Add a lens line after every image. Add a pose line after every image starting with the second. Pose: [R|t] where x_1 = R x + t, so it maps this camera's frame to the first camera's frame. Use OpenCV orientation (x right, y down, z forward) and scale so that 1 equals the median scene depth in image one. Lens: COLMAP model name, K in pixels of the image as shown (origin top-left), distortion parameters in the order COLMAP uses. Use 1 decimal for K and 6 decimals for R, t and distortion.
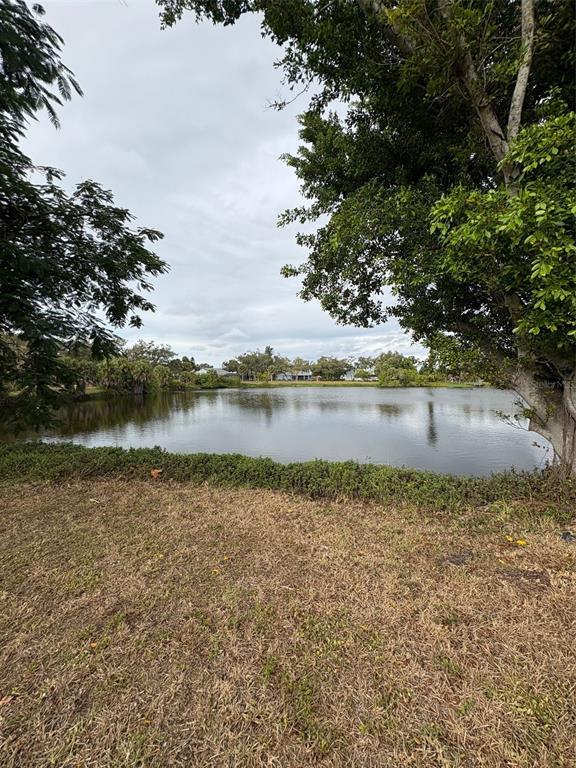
lens RADIAL K [[305.9, 0, 286.6], [0, 305.9, 382.7], [0, 0, 1]] dist [0.000489, 0.000472]
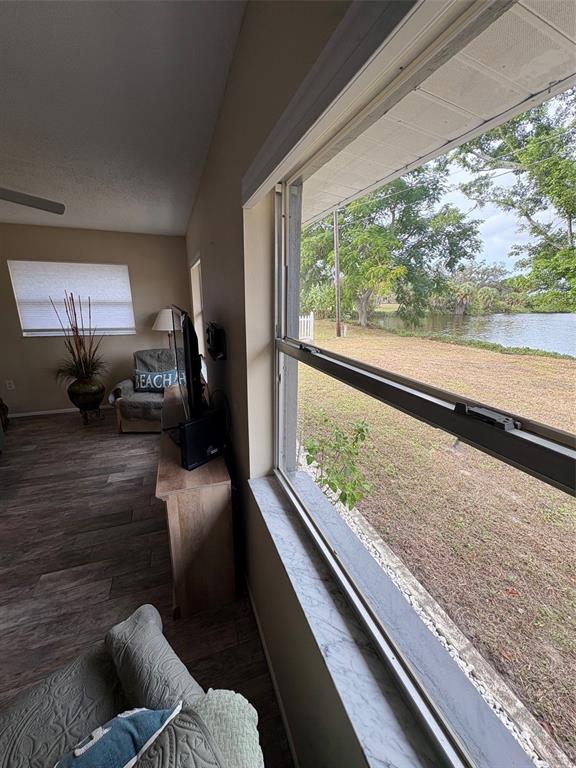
lens RADIAL K [[305.9, 0, 286.5], [0, 305.9, 383.4], [0, 0, 1]] dist [0.000489, 0.000472]
pose [[0.572083, 0.226734, -0.788234, 0.072633], [-0.017810, 0.964239, 0.264436, -0.004218], [0.820002, -0.137242, 0.555663, -0.138237]]
